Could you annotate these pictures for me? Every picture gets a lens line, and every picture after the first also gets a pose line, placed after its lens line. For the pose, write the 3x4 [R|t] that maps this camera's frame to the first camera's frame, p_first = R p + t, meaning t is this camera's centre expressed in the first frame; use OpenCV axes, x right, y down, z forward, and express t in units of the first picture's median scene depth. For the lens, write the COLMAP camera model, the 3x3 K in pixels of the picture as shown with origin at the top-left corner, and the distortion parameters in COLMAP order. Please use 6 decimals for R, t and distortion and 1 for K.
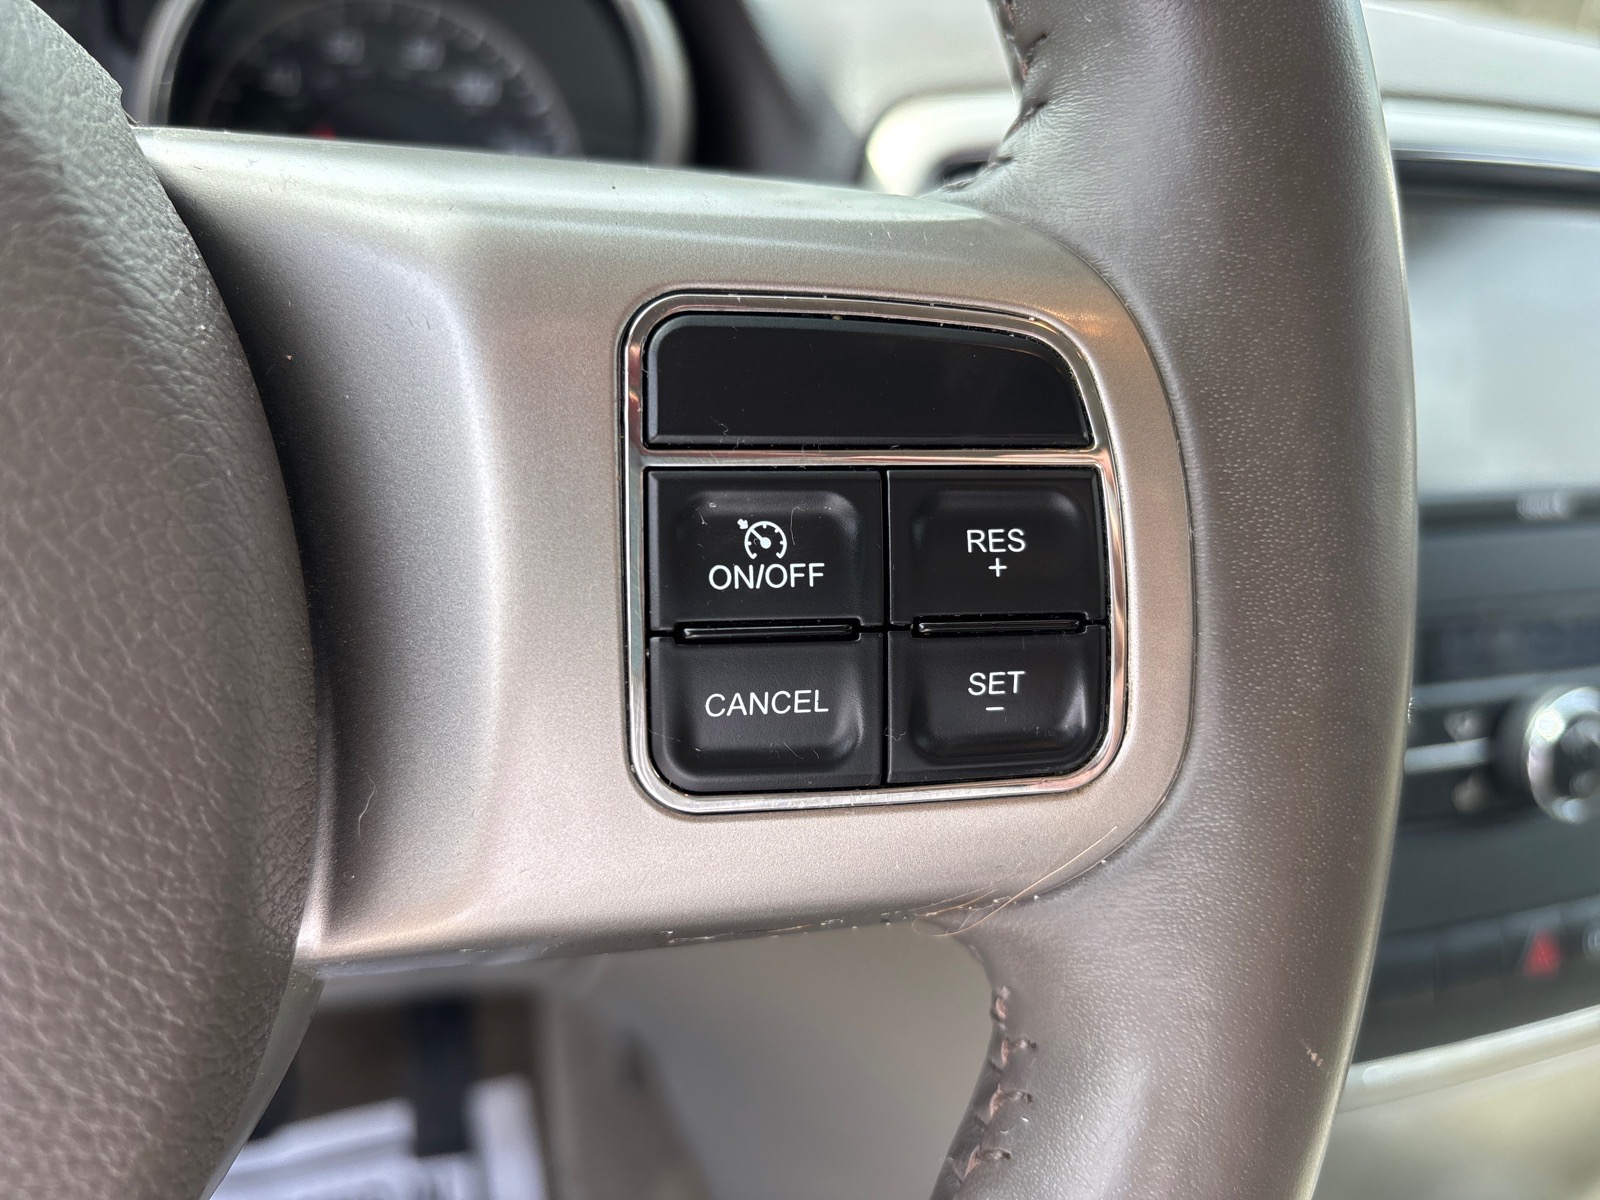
lens RADIAL K [[1216.1, 0, 800.0], [0, 1216.1, 600.0], [0, 0, 1]] dist [0.010277, 0.001647]
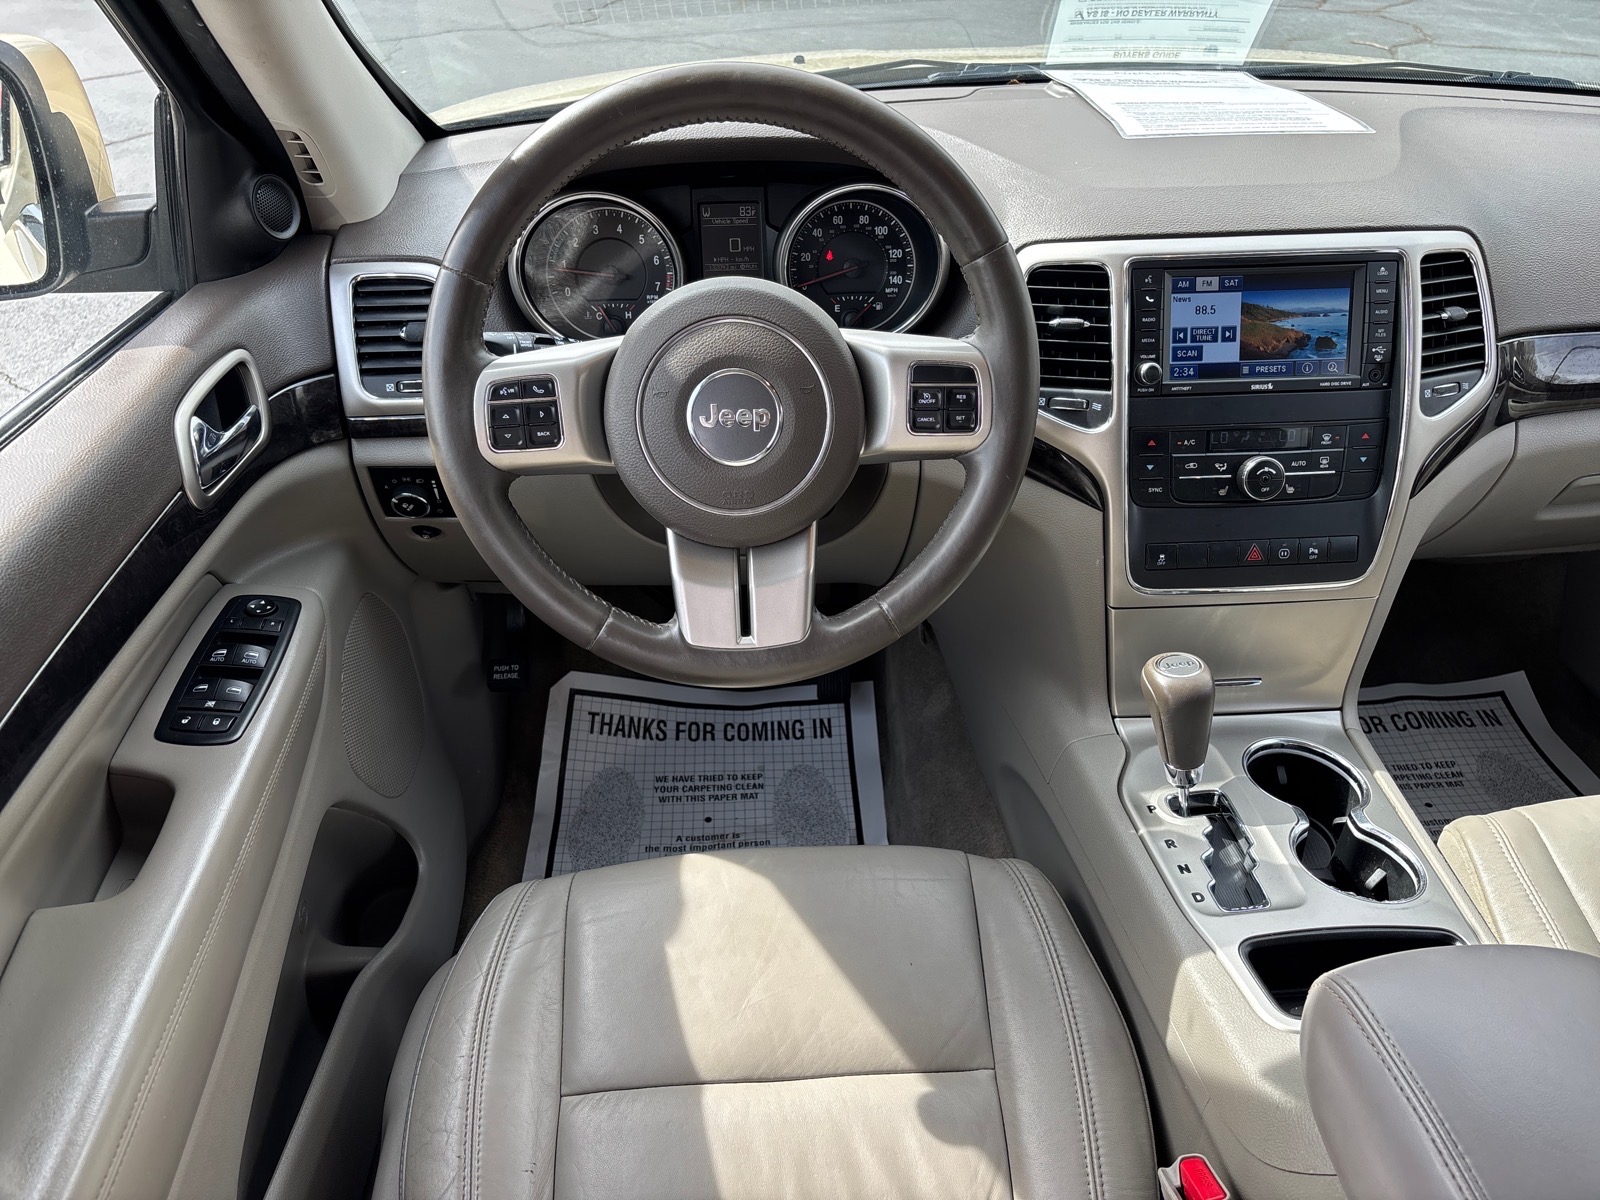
lens RADIAL K [[1216.1, 0, 800.0], [0, 1216.1, 600.0], [0, 0, 1]] dist [0.010277, 0.001647]
pose [[0.959081, 0.068691, -0.274672, 1.255356], [-0.030896, 0.989722, 0.139630, 0.156623], [0.281440, -0.125430, 0.951346, -5.962081]]
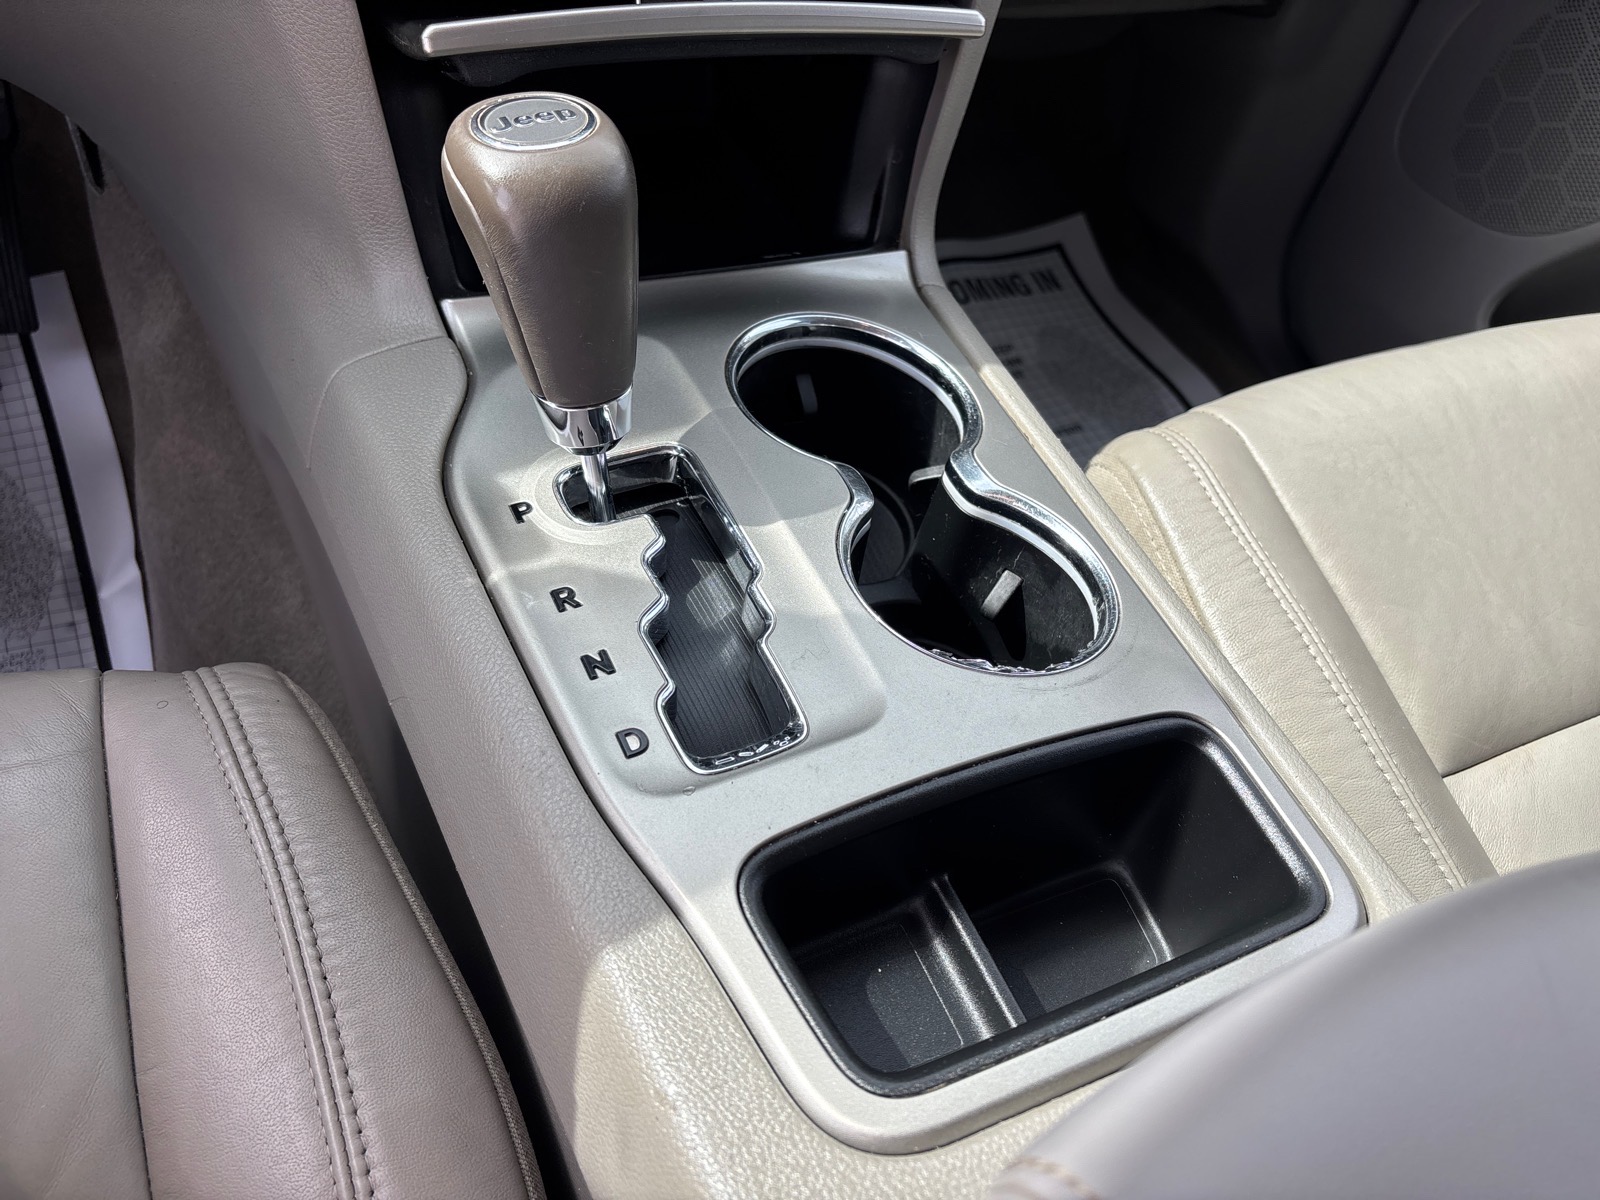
lens RADIAL K [[1216.1, 0, 800.0], [0, 1216.1, 600.0], [0, 0, 1]] dist [0.010277, 0.001647]
pose [[0.993052, -0.021336, 0.115727, 1.743429], [-0.028779, 0.909530, 0.414642, 1.446888], [-0.114104, -0.415091, 0.902596, -0.813824]]
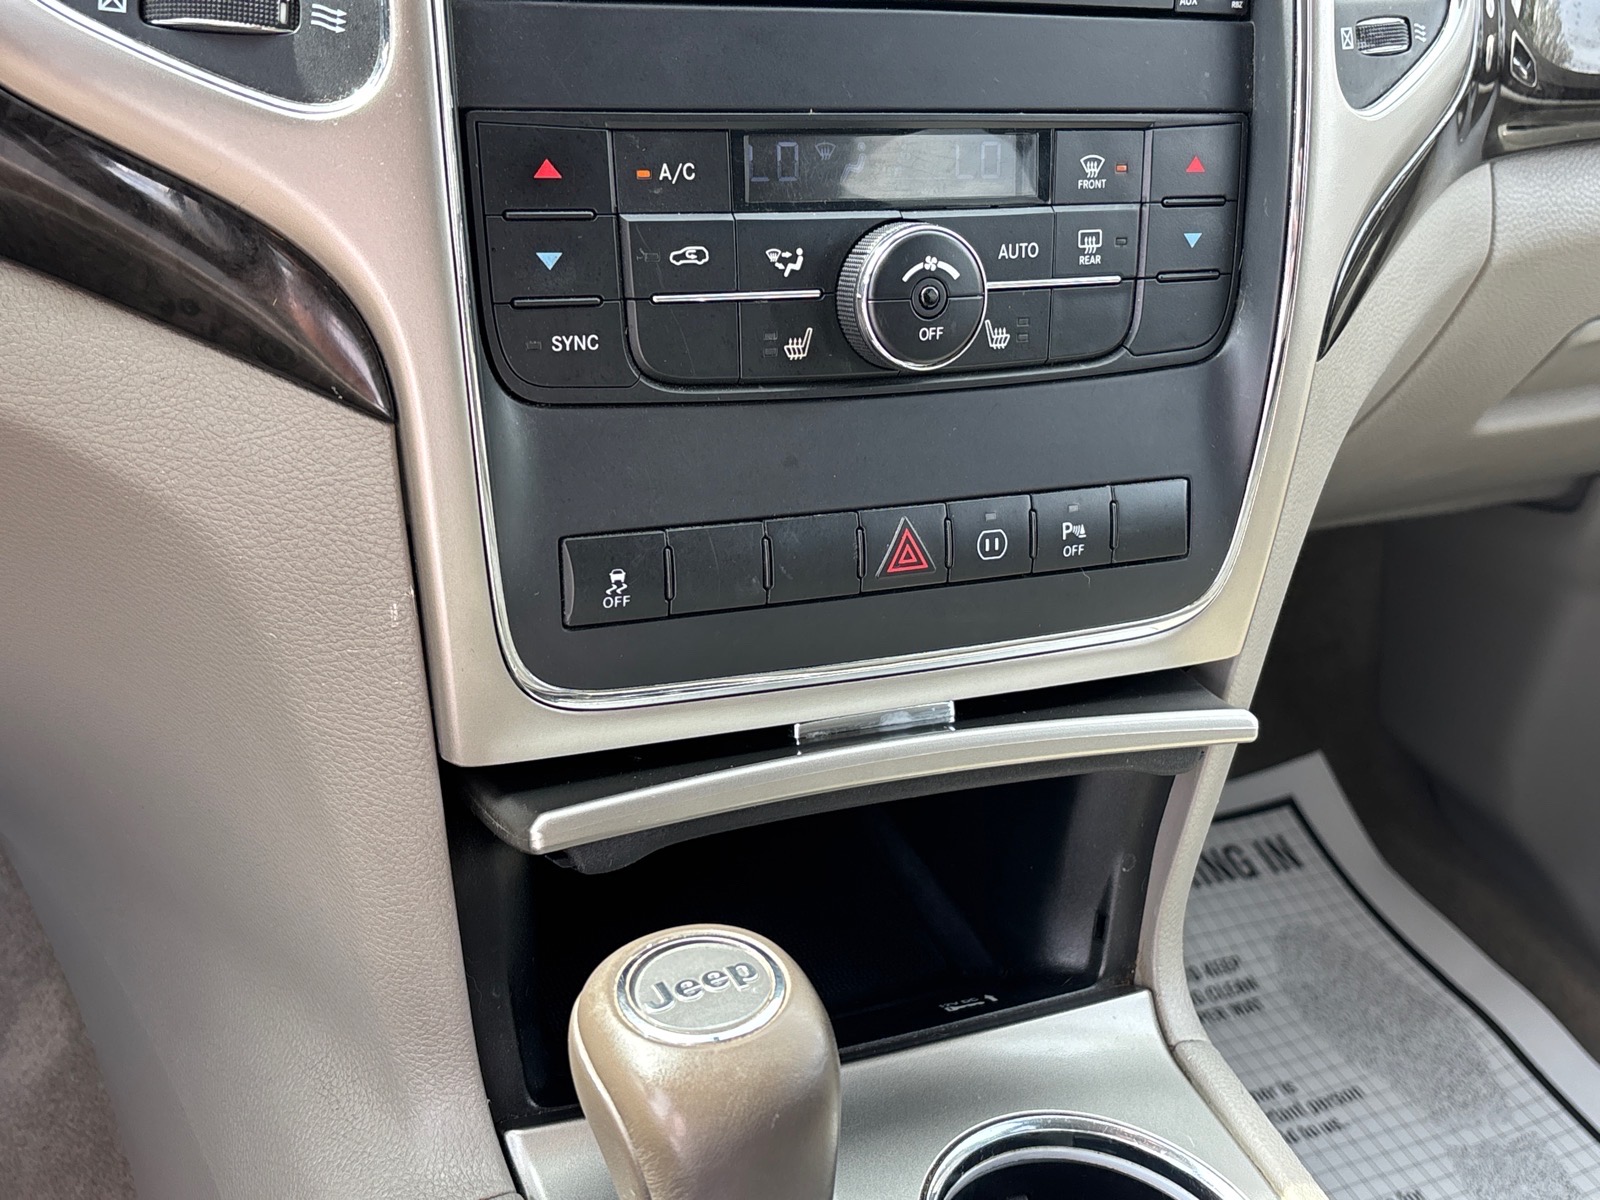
lens RADIAL K [[1862.0, 0, 800.0], [0, 1862.0, 600.0], [0, 0, 1]] dist [0.088515, -0.191707]
pose [[0.995614, -0.003731, 0.093487, 1.344128], [-0.006382, 0.994169, 0.107642, 0.610528], [-0.093343, -0.107767, 0.989785, -0.816183]]
